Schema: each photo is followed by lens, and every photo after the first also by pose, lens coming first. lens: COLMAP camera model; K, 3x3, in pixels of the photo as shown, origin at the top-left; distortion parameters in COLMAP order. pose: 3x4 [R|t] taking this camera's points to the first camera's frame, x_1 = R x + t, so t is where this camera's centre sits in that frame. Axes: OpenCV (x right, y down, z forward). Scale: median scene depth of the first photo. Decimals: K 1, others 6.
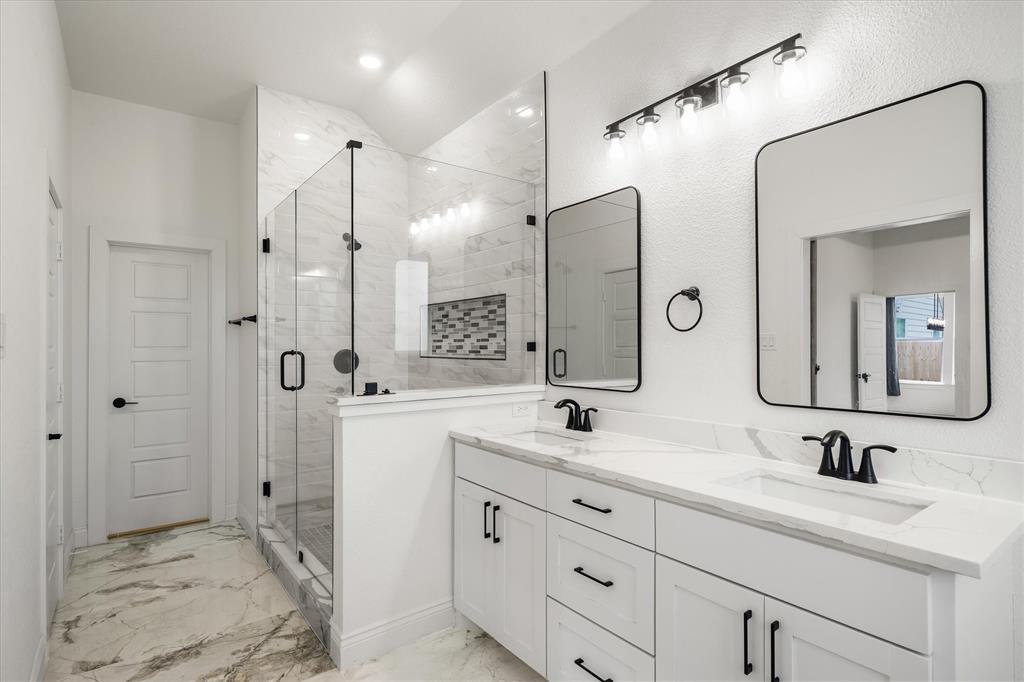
lens RADIAL K [[509.2, 0, 515.8], [0, 509.2, 342.7], [0, 0, 1]] dist [-0.002689, 0.000164]
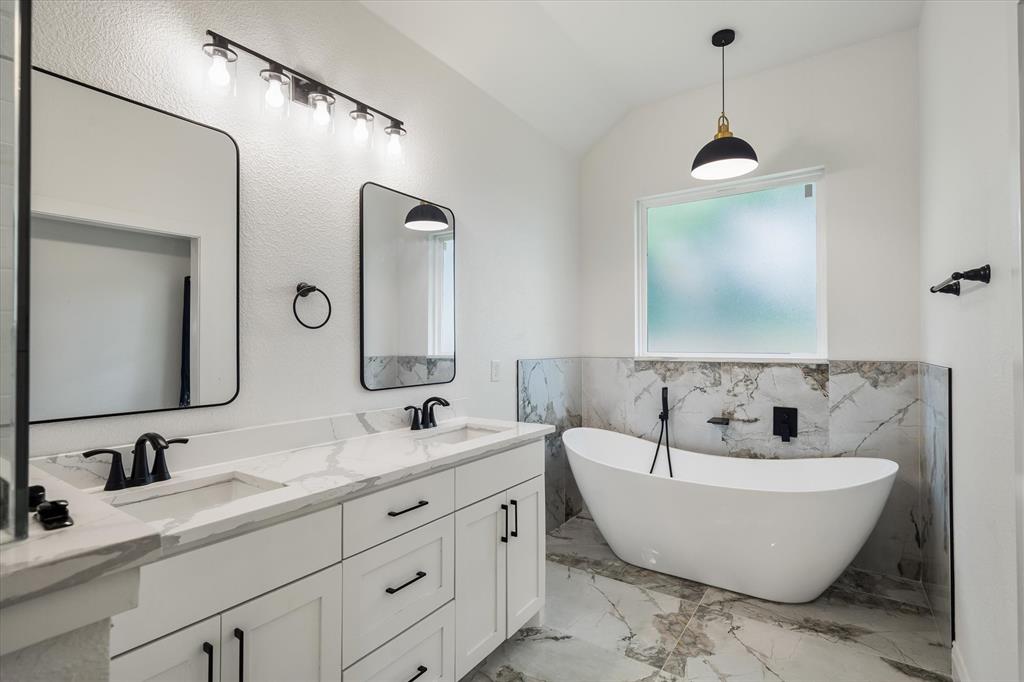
lens RADIAL K [[494.0, 0, 508.0], [0, 494.0, 341.3], [0, 0, 1]] dist [-0.001241, 0.001006]
pose [[-0.307023, 0.012214, 0.951624, -0.490056], [-0.002545, 0.999904, -0.013654, 0.009750], [-0.951699, -0.006614, -0.306963, 0.674789]]
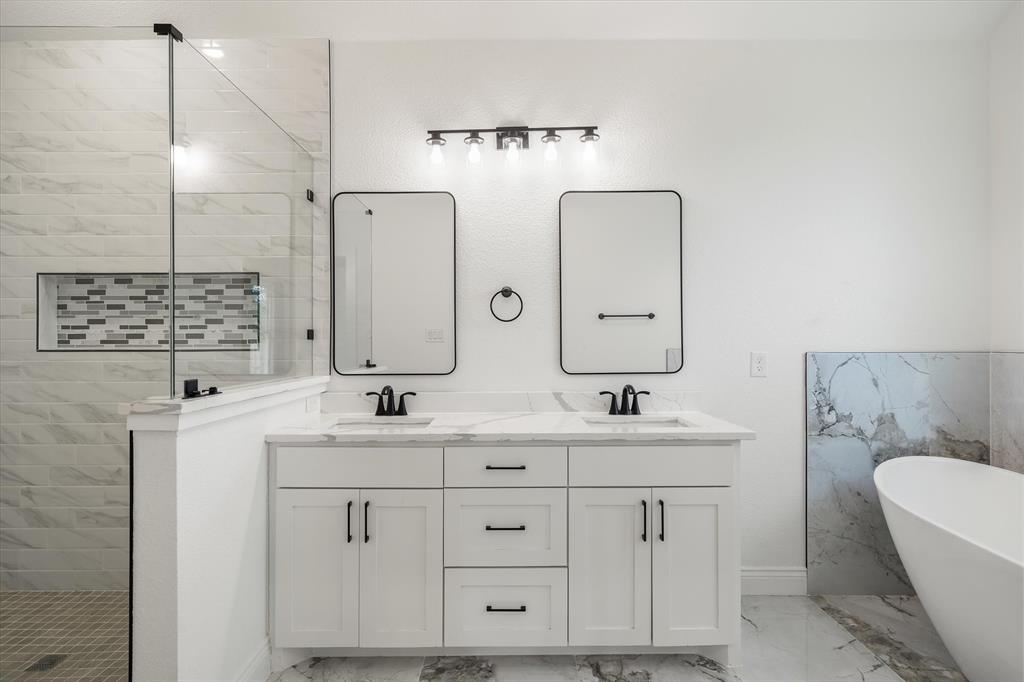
lens RADIAL K [[494.0, 0, 506.1], [0, 494.0, 340.4], [0, 0, 1]] dist [-0.001241, 0.001006]
pose [[0.615566, 0.001583, 0.788084, -0.454157], [-0.003257, 0.999995, 0.000535, 0.016782], [-0.788079, -0.002896, 0.615568, 0.181629]]
